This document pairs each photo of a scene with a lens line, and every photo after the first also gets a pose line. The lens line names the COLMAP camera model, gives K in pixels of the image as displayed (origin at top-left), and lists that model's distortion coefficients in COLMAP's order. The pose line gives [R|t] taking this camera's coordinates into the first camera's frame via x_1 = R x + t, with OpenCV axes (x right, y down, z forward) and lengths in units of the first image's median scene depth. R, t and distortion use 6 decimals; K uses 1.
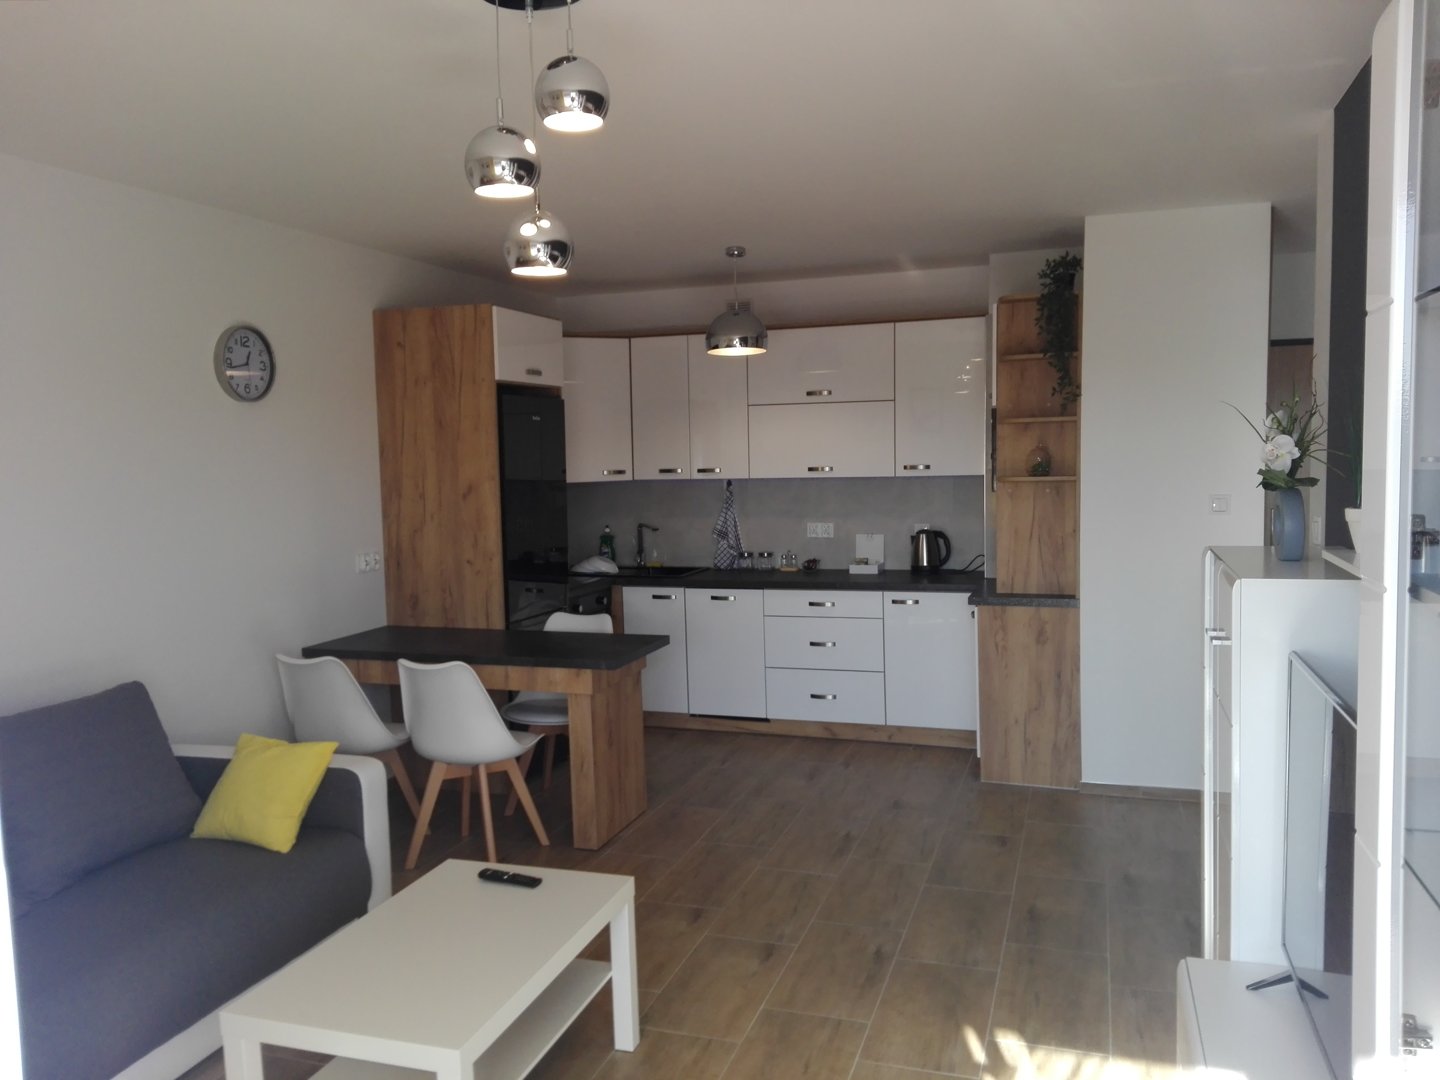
lens RADIAL K [[1156.1, 0, 709.0], [0, 1156.1, 539.8], [0, 0, 1]] dist [0.109931, -0.204114]
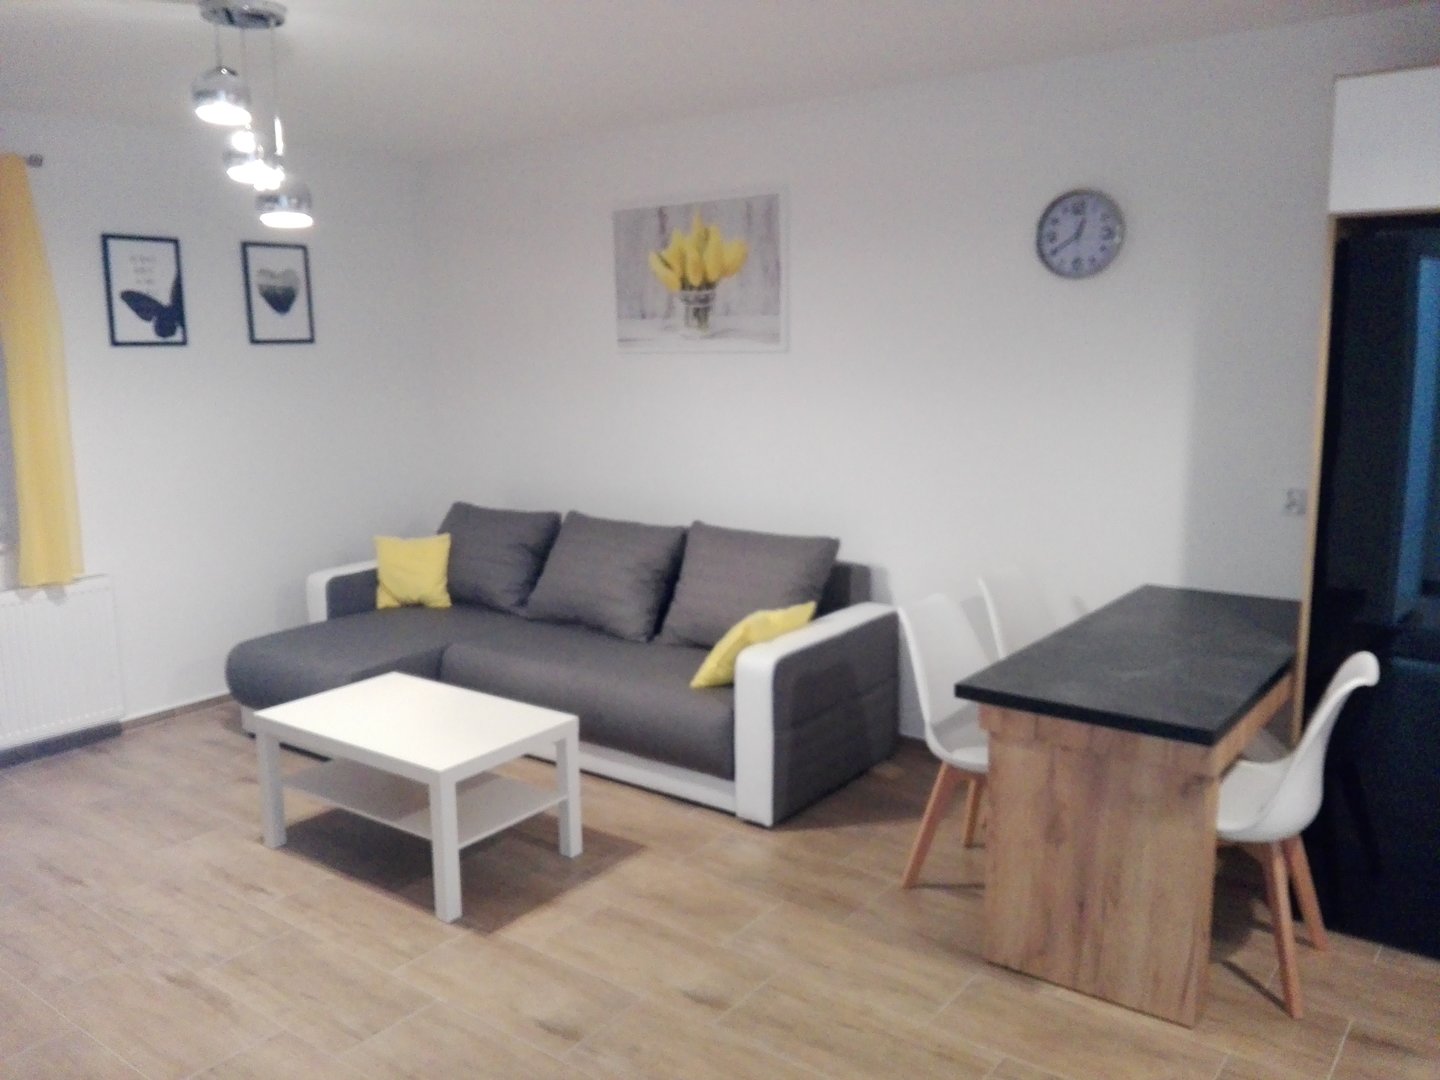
lens RADIAL K [[1156.1, 0, 709.0], [0, 1156.1, 539.8], [0, 0, 1]] dist [0.109931, -0.204114]
pose [[-0.331369, 0.194270, -0.923284, 0.641904], [-0.049826, 0.973604, 0.222740, -0.132049], [0.942185, 0.119813, -0.312943, 1.248784]]
